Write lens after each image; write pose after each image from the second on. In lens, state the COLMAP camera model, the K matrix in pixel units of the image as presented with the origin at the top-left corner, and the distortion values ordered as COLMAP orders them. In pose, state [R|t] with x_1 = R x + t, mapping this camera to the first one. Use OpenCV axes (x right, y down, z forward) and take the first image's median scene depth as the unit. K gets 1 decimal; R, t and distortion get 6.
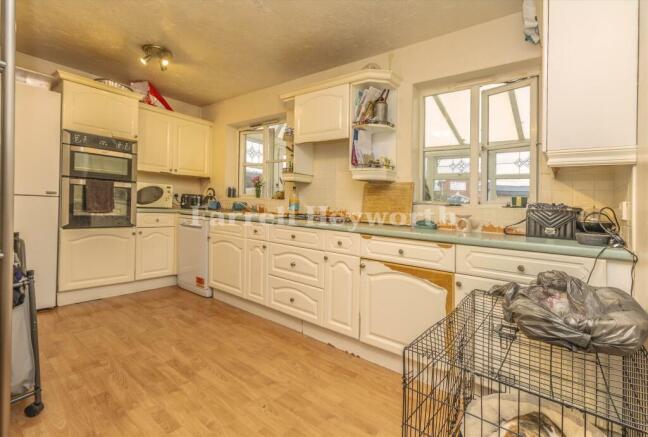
lens RADIAL K [[304.8, 0, 324.0], [0, 304.8, 218.5], [0, 0, 1]] dist [0.002366, 0.000647]
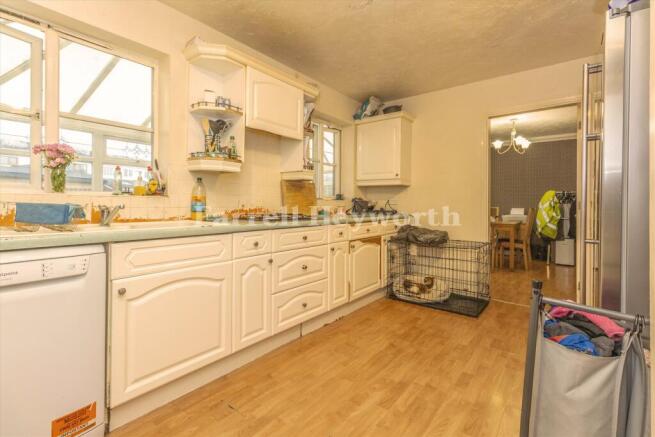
lens RADIAL K [[304.0, 0, 327.5], [0, 304.0, 218.5], [0, 0, 1]] dist [-0.000856, -0.000292]
pose [[-0.003791, -0.087660, 0.996143, -1.033511], [0.049138, 0.994931, 0.087740, -0.079775], [-0.998785, 0.049281, 0.000536, 0.930326]]
